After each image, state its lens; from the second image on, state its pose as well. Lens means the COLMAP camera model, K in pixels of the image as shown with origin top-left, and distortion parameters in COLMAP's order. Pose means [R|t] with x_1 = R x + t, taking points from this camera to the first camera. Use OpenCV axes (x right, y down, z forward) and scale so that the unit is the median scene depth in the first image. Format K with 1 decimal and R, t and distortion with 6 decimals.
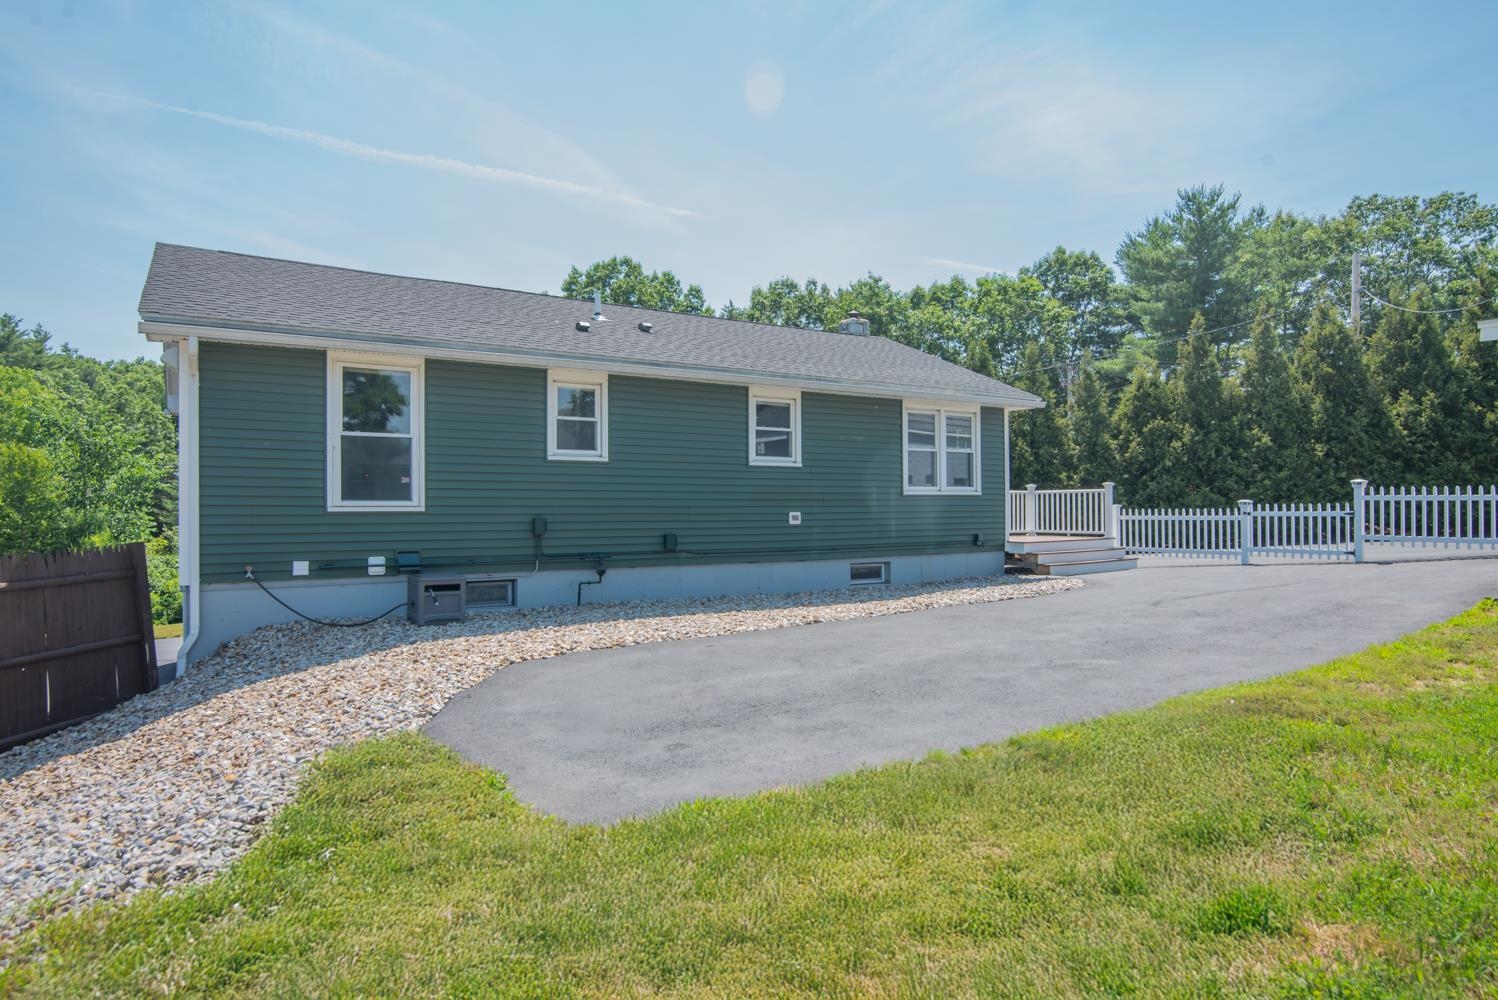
lens RADIAL K [[881.1, 0, 750.4], [0, 881.1, 506.5], [0, 0, 1]] dist [-0.004797, 0.000403]
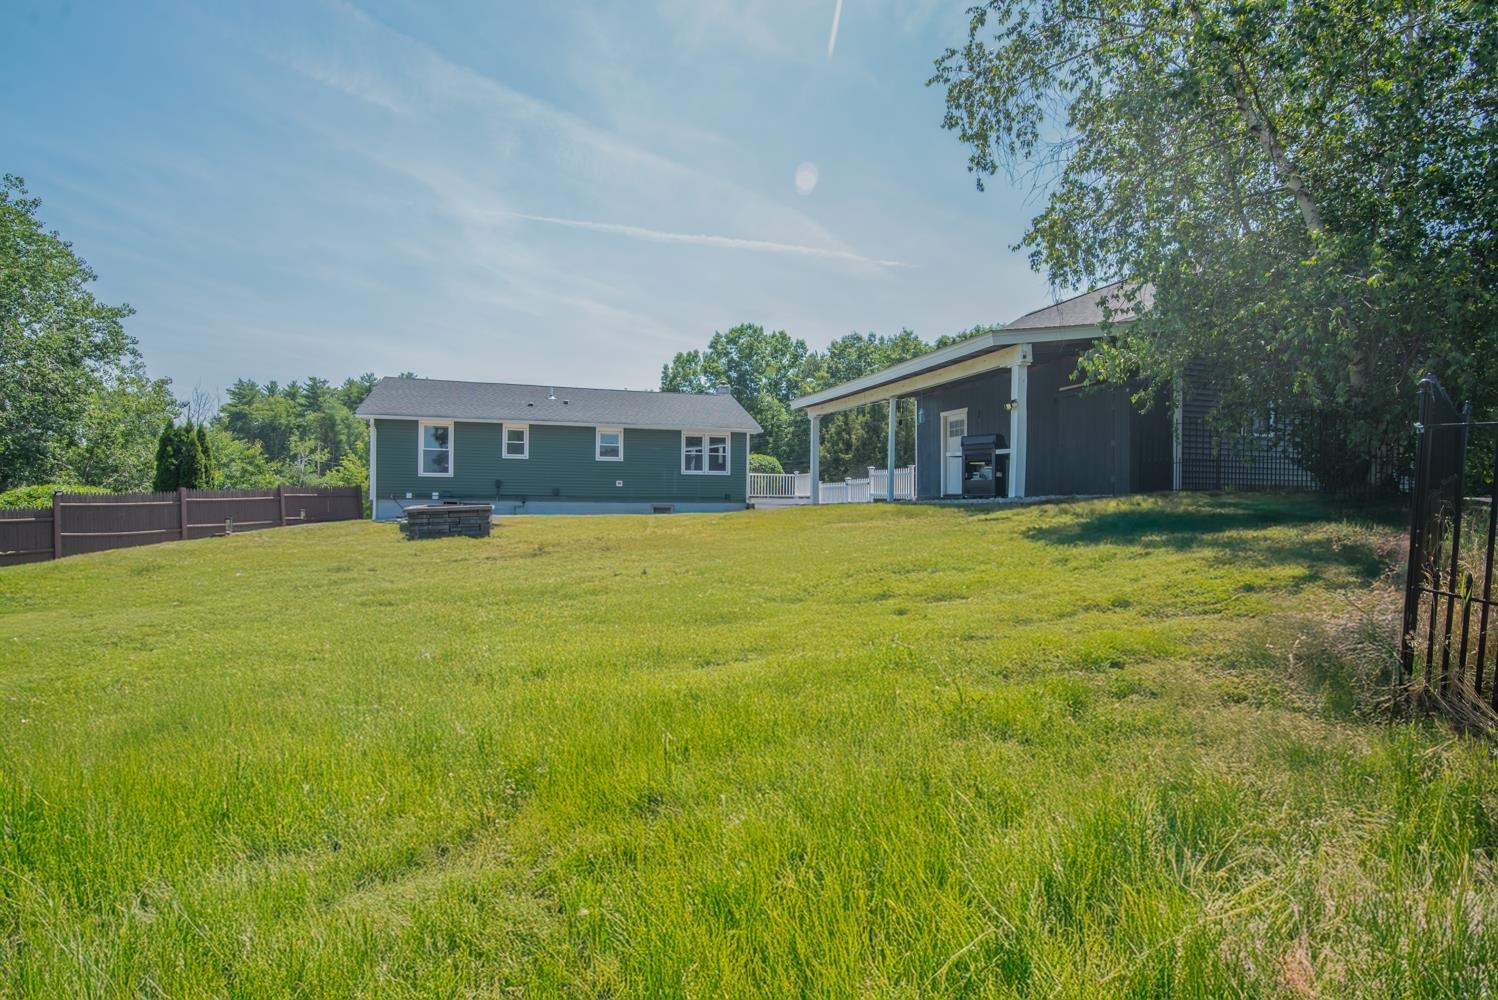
lens RADIAL K [[693.3, 0, 749.6], [0, 693.3, 505.8], [0, 0, 1]] dist [-0.017710, 0.000608]
pose [[0.965435, 0.014482, -0.260240, 0.716642], [-0.011502, 0.999850, 0.012973, 0.037444], [0.260389, -0.009531, 0.965457, -0.558312]]
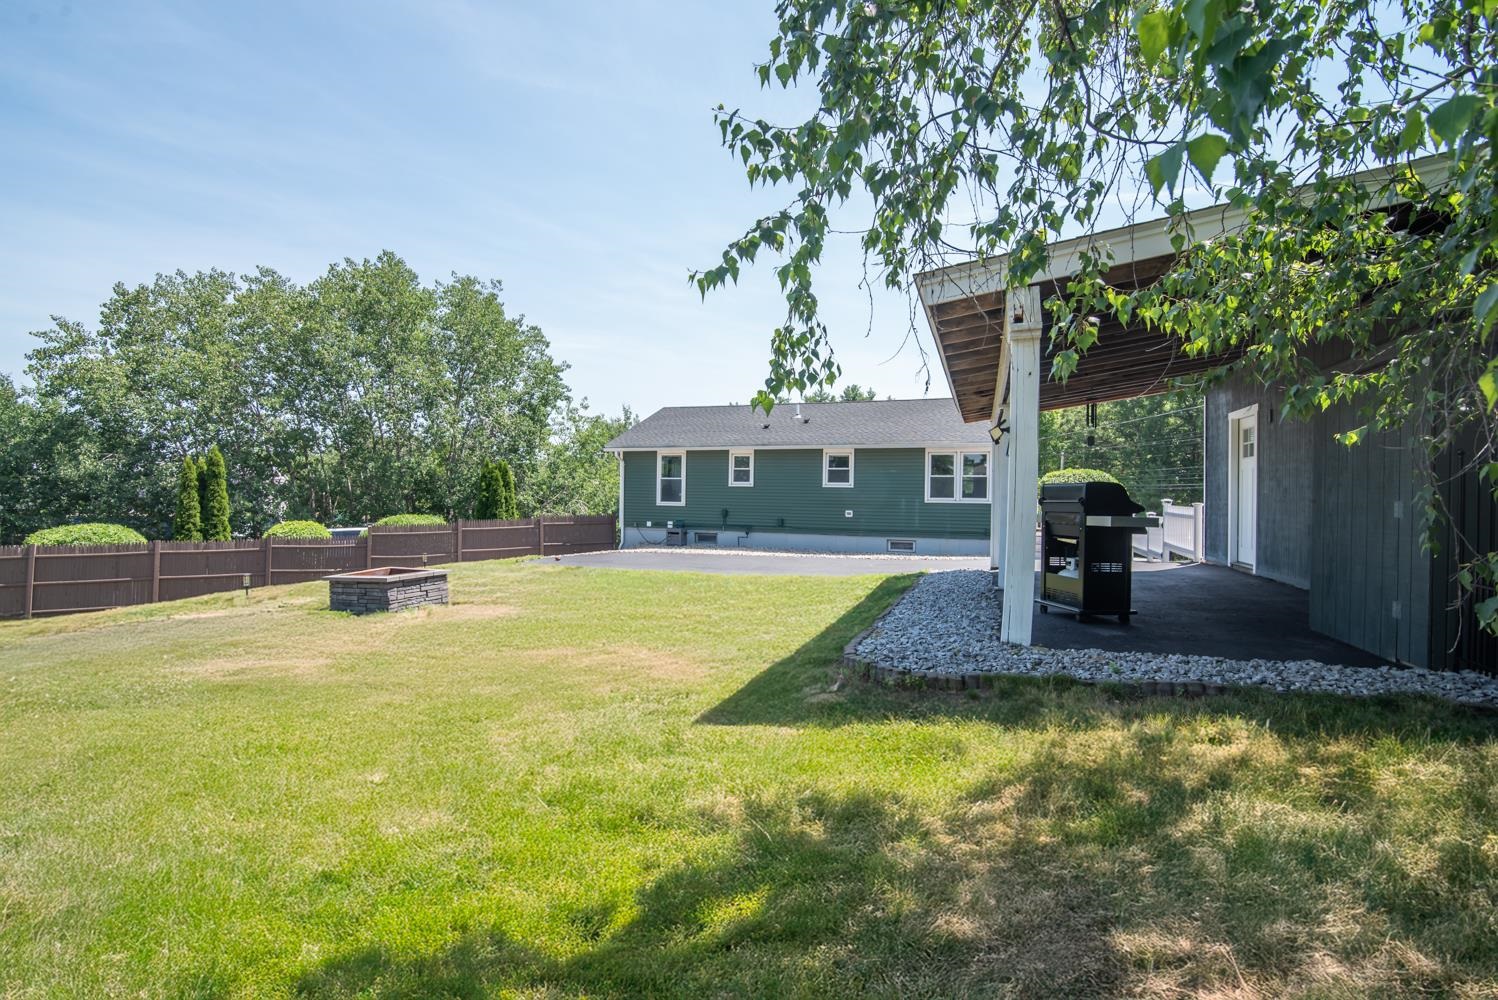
lens RADIAL K [[693.3, 0, 749.9], [0, 693.3, 501.6], [0, 0, 1]] dist [-0.017710, 0.000608]
pose [[0.600897, 0.020832, -0.799055, 0.971075], [-0.011794, 0.999783, 0.017196, -0.031330], [0.799239, -0.000909, 0.601012, -0.091462]]
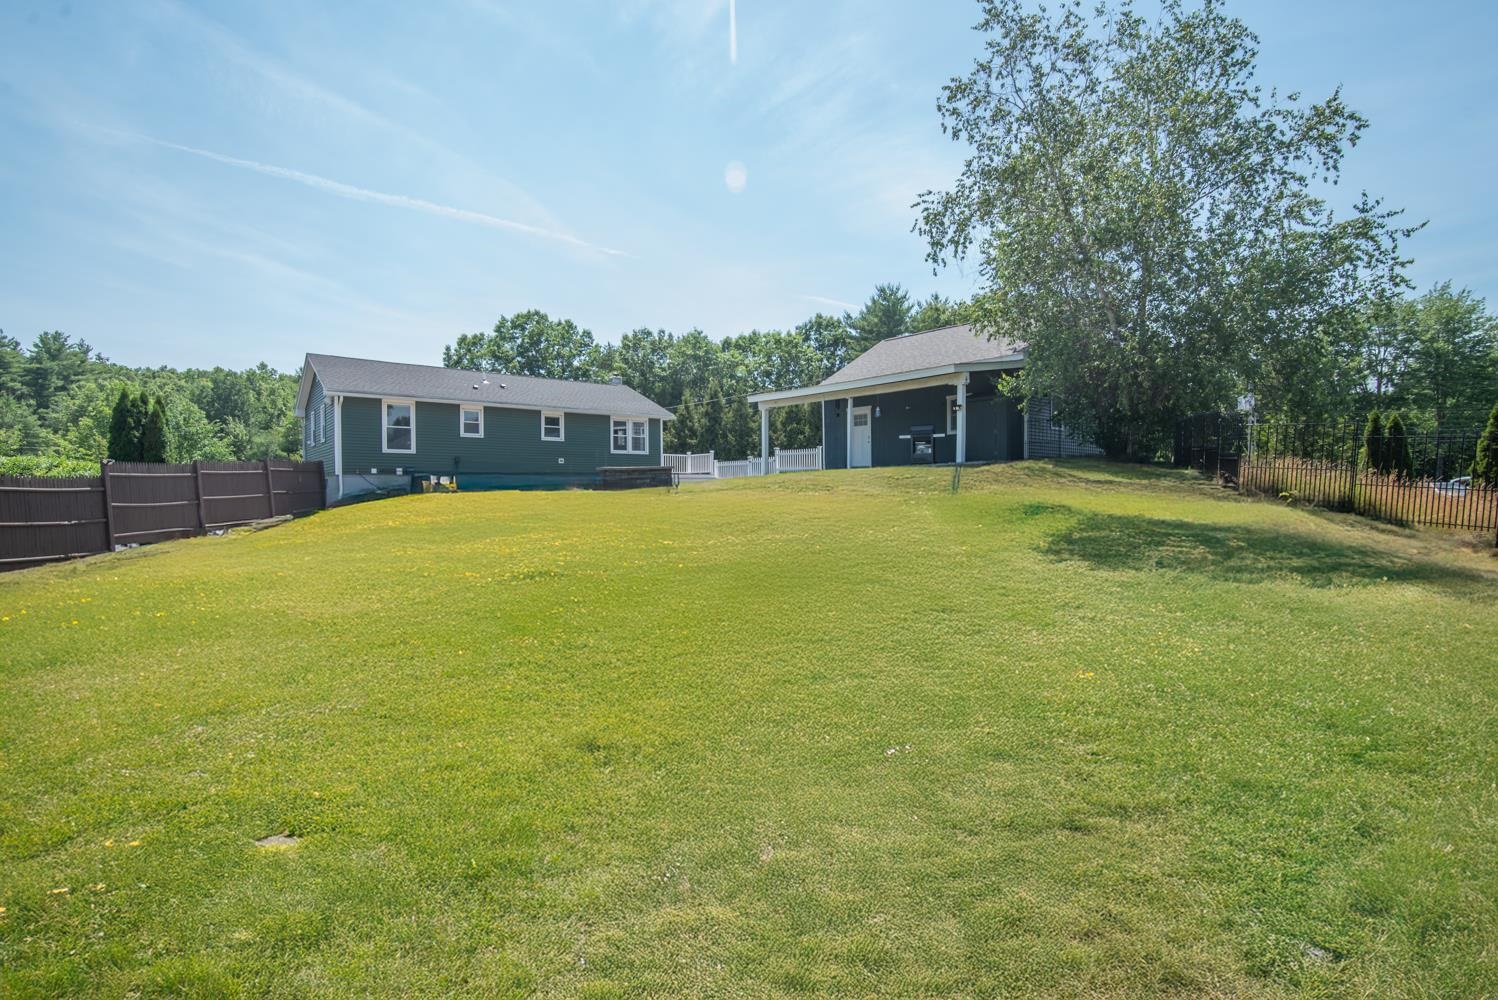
lens RADIAL K [[693.3, 0, 751.9], [0, 693.3, 499.0], [0, 0, 1]] dist [-0.017710, 0.000608]
pose [[0.991758, -0.001466, 0.128120, 0.292736], [-0.000647, 0.999864, 0.016454, 0.077660], [-0.128127, -0.016401, 0.991622, -0.936400]]
